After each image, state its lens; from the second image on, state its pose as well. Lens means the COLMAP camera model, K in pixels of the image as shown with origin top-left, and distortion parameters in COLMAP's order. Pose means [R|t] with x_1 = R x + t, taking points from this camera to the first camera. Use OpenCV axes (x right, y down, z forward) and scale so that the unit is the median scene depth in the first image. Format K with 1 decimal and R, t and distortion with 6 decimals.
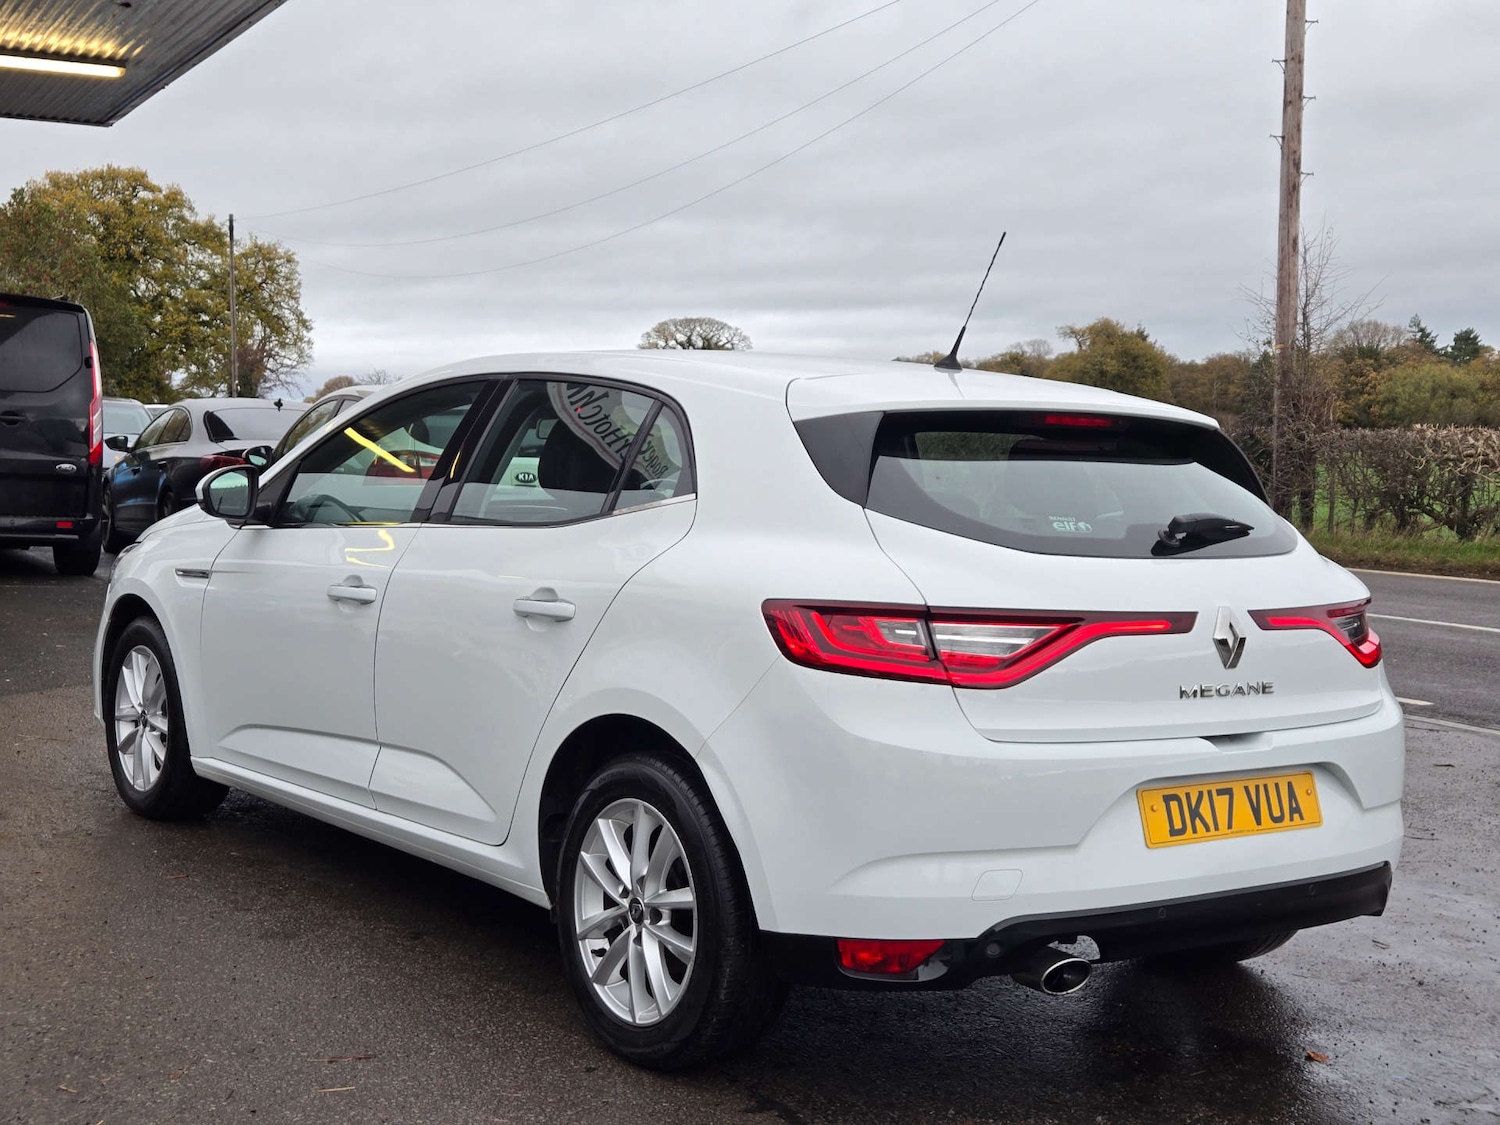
lens RADIAL K [[1970.8, 0, 795.7], [0, 1970.8, 563.2], [0, 0, 1]] dist [0.068252, -0.025864]
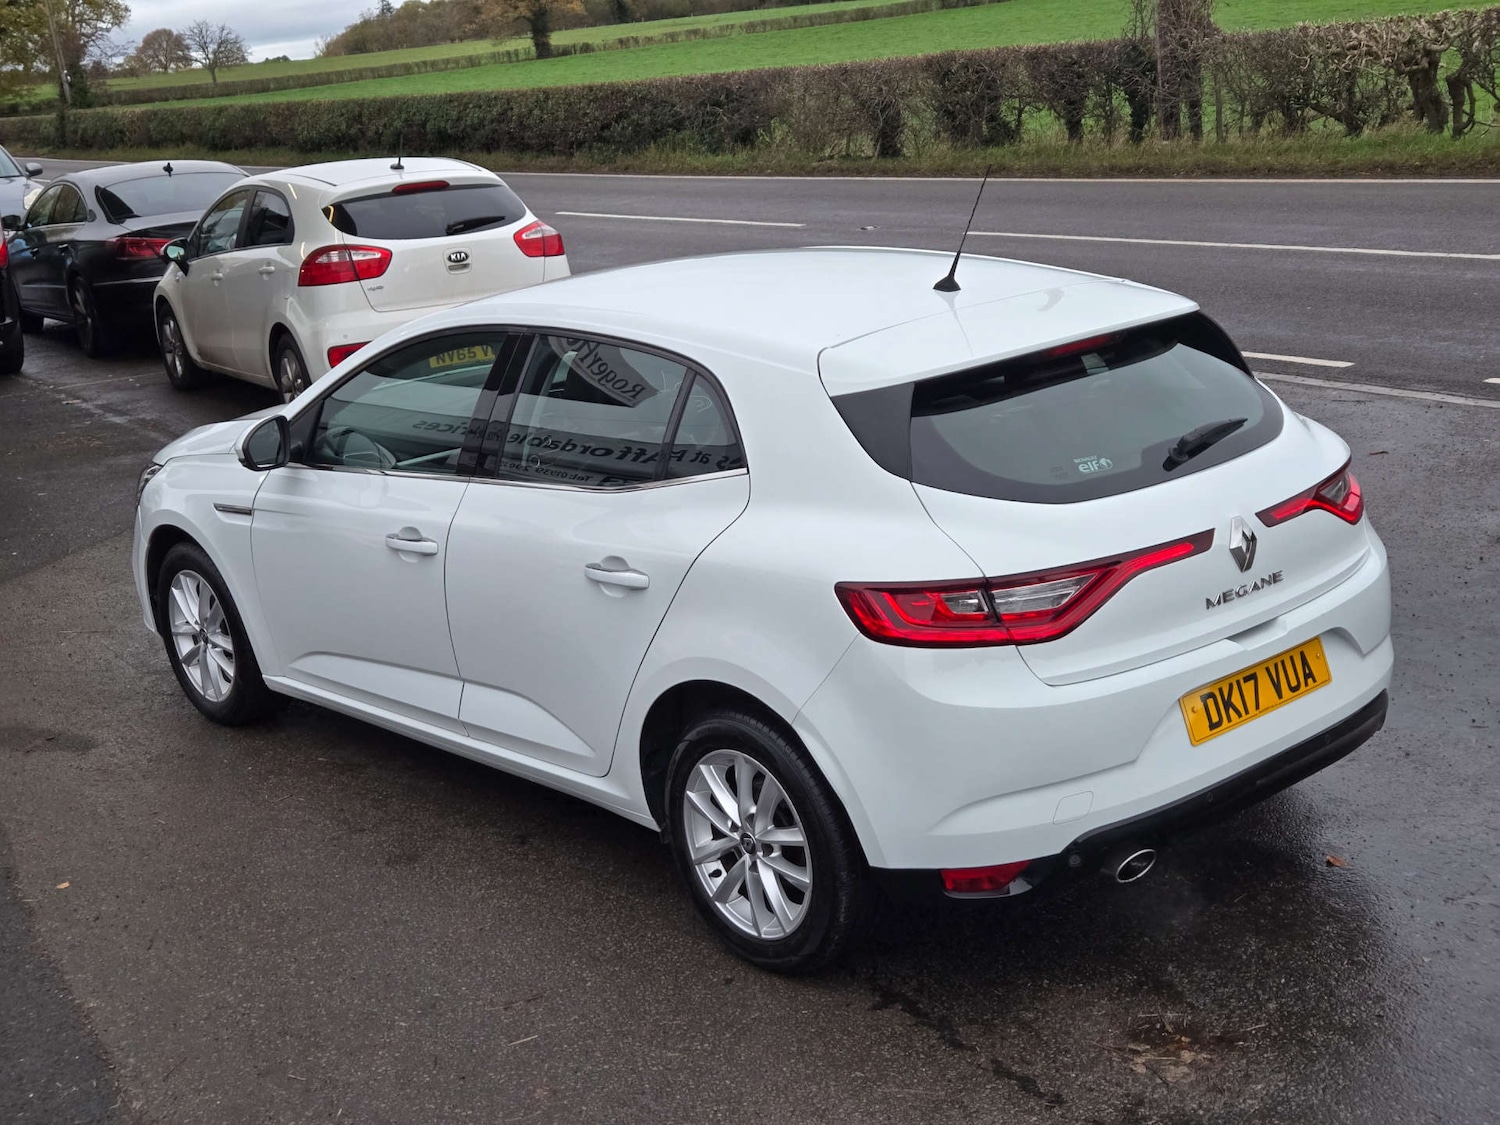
lens RADIAL K [[1965.2, 0, 781.4], [0, 1965.2, 562.0], [0, 0, 1]] dist [0.067497, -0.007567]
pose [[0.990156, -0.136009, 0.033042, -0.075682], [0.126687, 0.971254, 0.201536, -0.204363], [-0.059503, -0.195366, 0.978924, -0.078607]]
